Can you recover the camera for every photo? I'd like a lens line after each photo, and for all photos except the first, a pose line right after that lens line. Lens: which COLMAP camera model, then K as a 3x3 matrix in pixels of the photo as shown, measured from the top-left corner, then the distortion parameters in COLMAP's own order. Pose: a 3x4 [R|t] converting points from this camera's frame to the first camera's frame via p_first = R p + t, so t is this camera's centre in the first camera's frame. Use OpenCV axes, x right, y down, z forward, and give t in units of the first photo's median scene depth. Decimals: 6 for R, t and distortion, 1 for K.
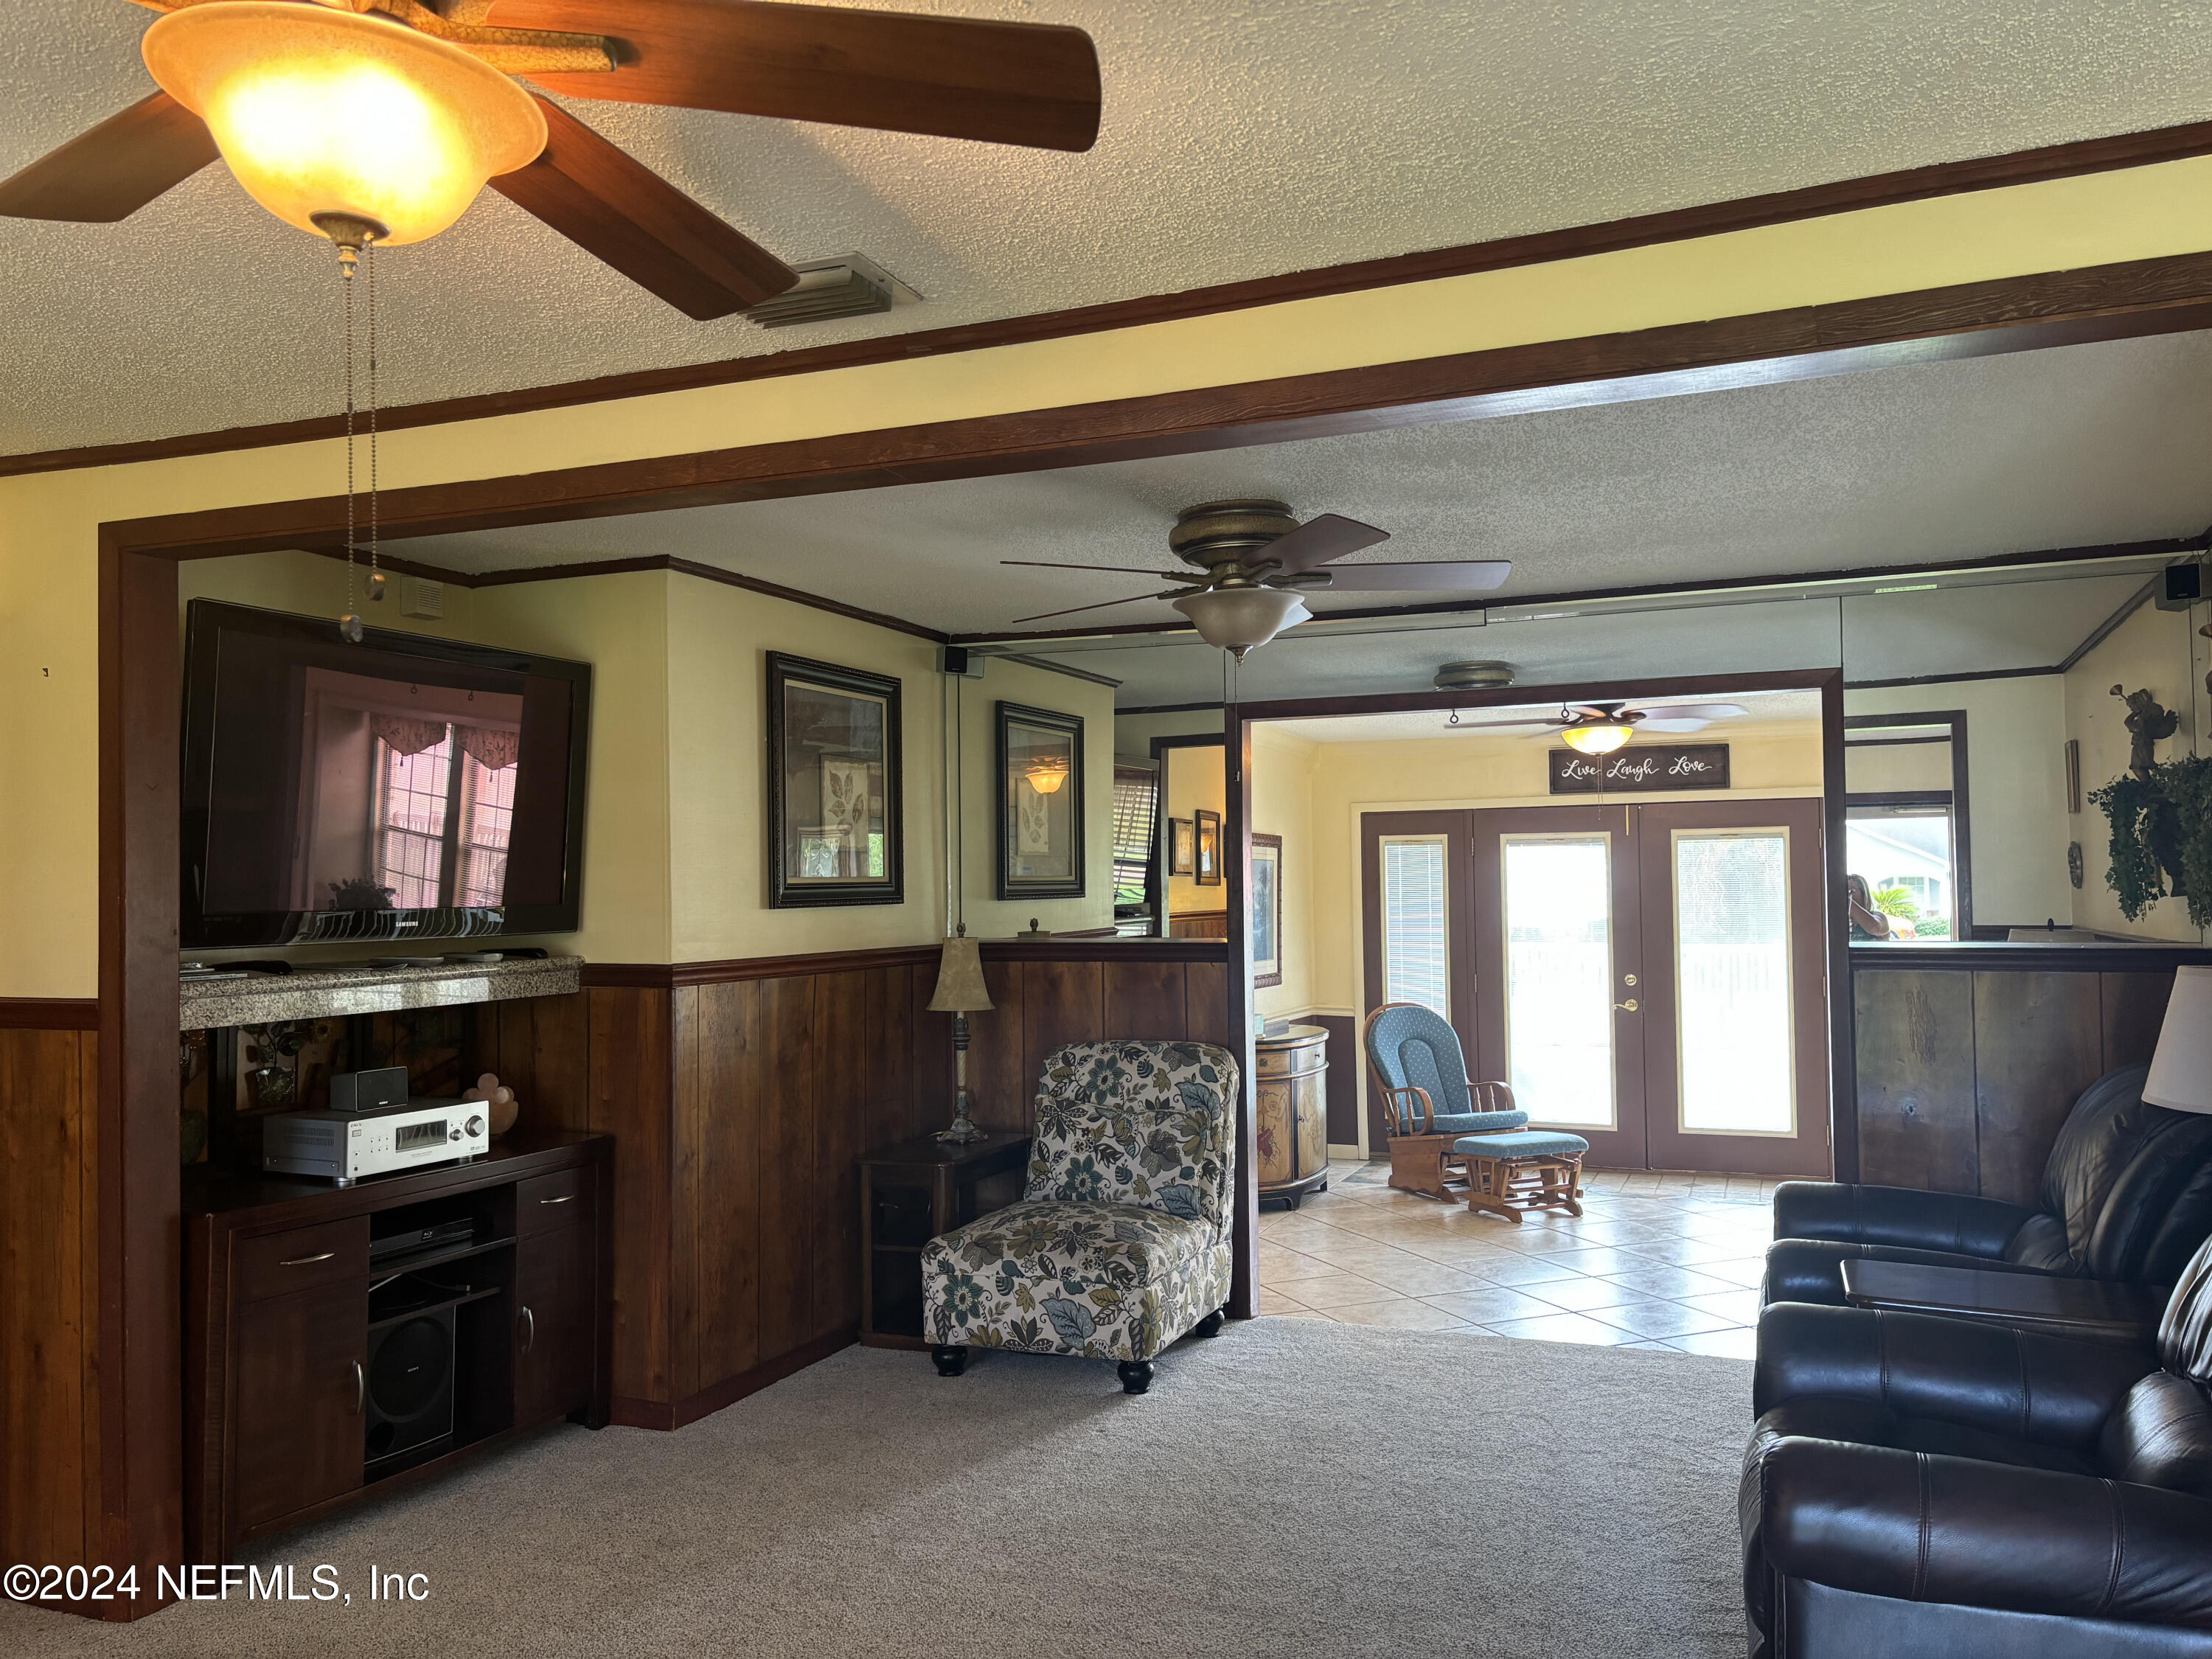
lens RADIAL K [[1691.7, 0, 1100.7], [0, 1691.7, 832.8], [0, 0, 1]] dist [0.059592, -0.058912]
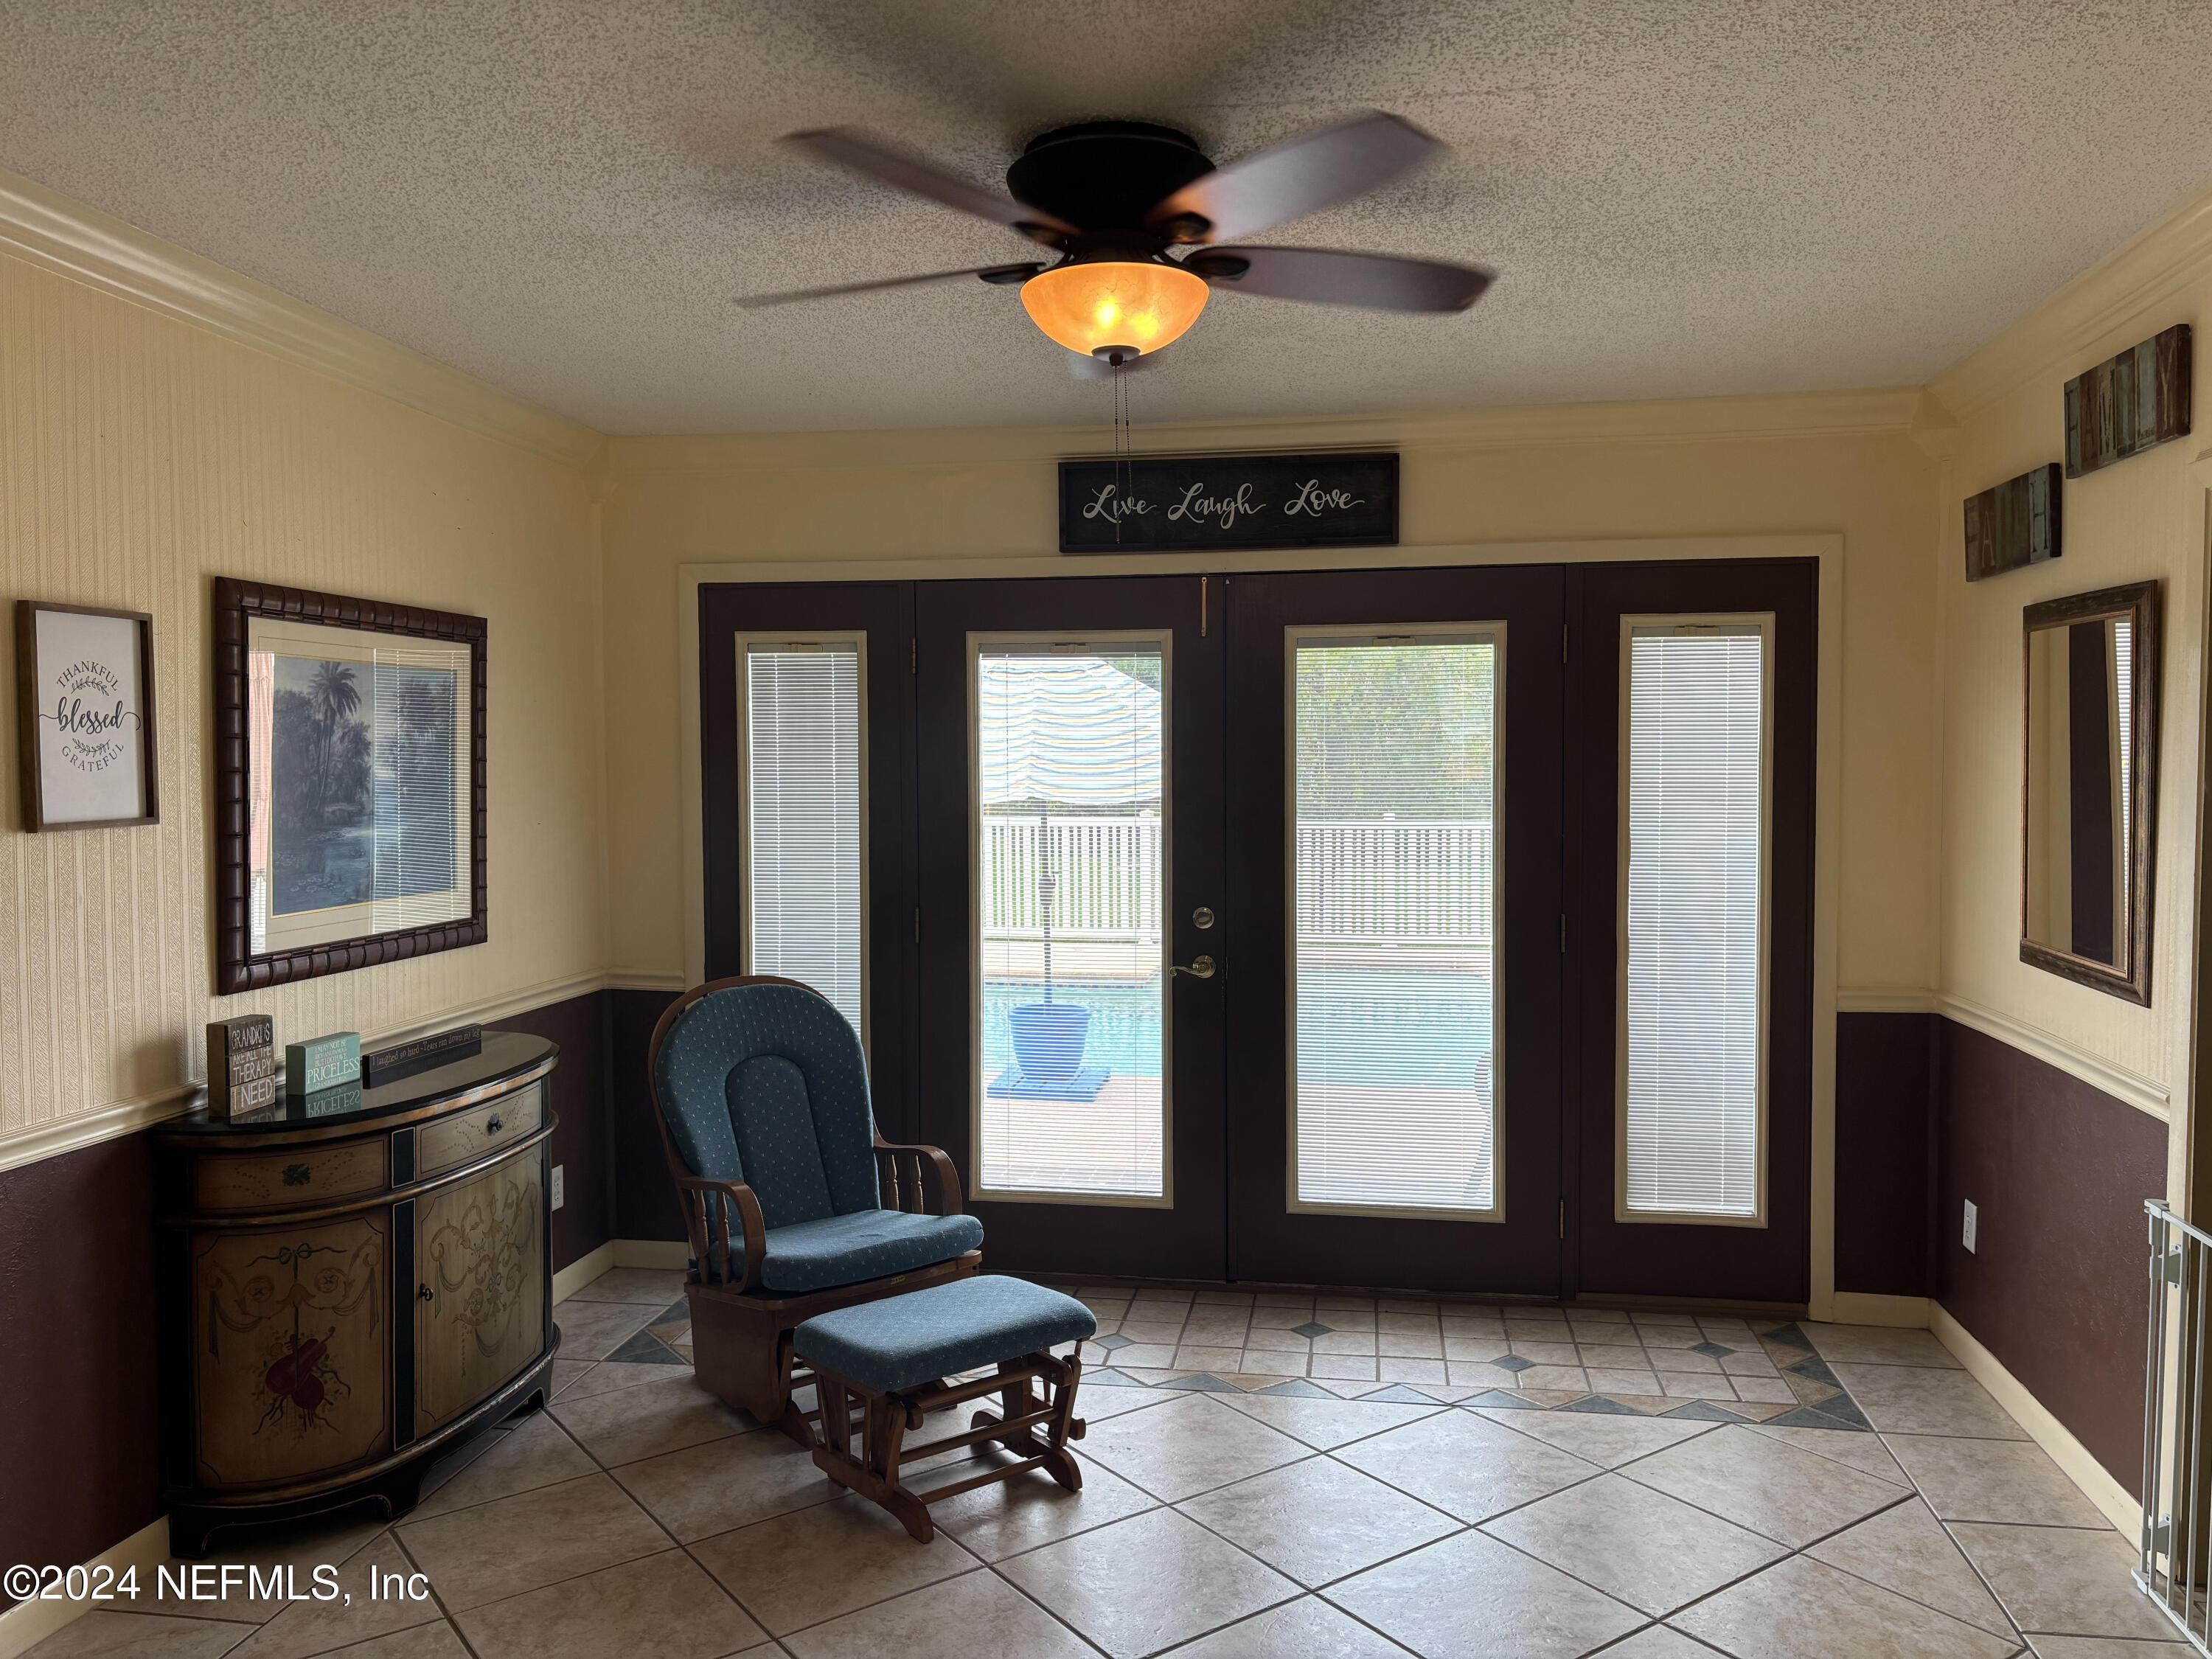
lens RADIAL K [[1691.7, 0, 1104.9], [0, 1691.7, 836.1], [0, 0, 1]] dist [0.059592, -0.058912]
pose [[0.972390, -0.004100, 0.233325, 0.272501], [-0.015483, 0.996509, 0.082037, 0.033581], [-0.232847, -0.083384, 0.968932, 0.857023]]
